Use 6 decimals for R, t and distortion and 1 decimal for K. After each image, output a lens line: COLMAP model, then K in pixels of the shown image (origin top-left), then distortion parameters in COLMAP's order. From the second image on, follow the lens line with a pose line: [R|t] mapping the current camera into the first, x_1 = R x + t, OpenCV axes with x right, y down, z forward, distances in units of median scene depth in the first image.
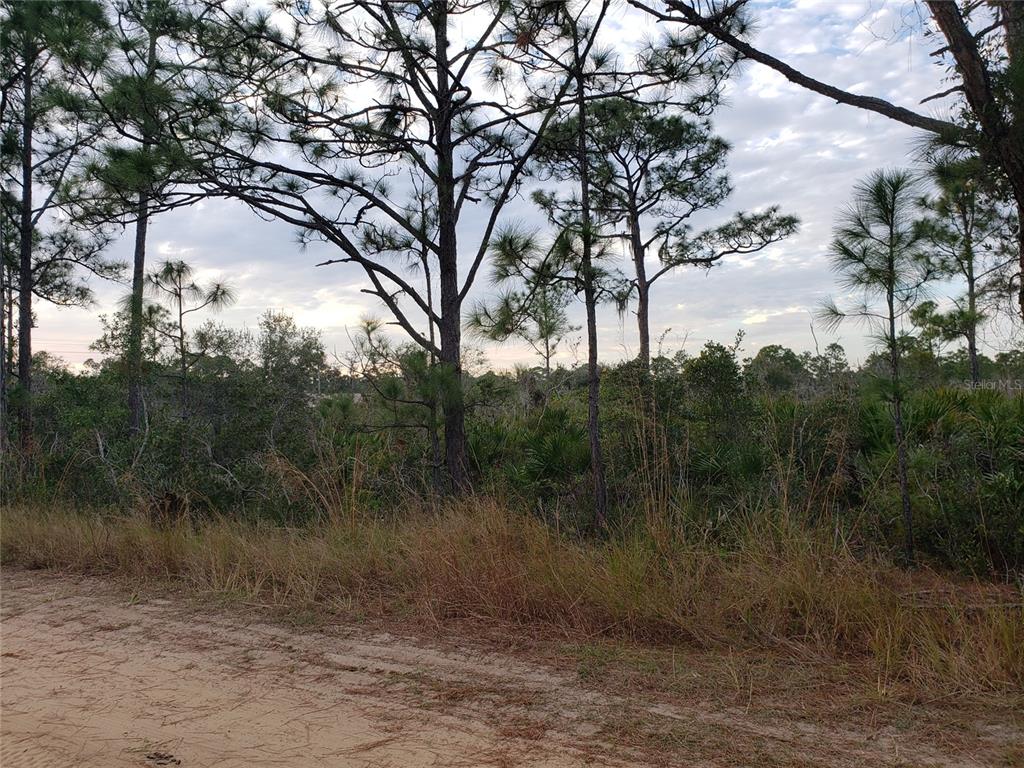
lens RADIAL K [[853.3, 0, 510.9], [0, 853.3, 416.8], [0, 0, 1]] dist [-0.000433, -0.003955]
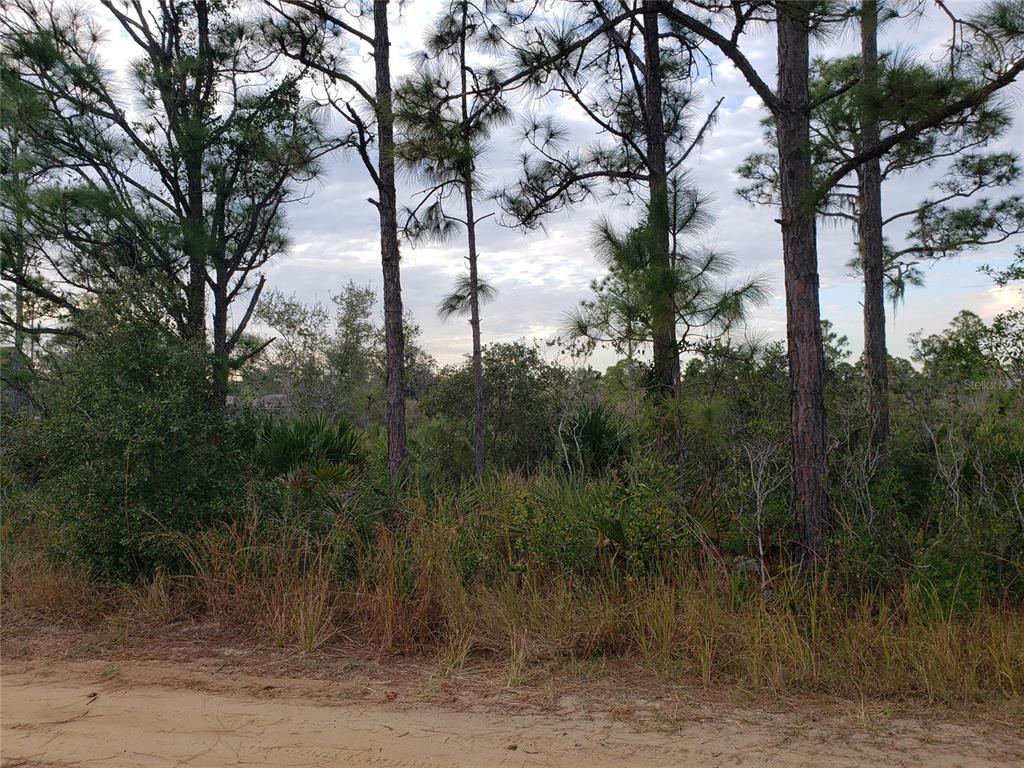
lens RADIAL K [[836.3, 0, 514.7], [0, 836.3, 404.8], [0, 0, 1]] dist [0.045967, -0.008241]
pose [[0.947659, 0.017231, 0.318818, -0.208448], [-0.008026, 0.999513, -0.030164, 0.004294], [-0.319182, 0.026027, 0.947336, 0.133176]]
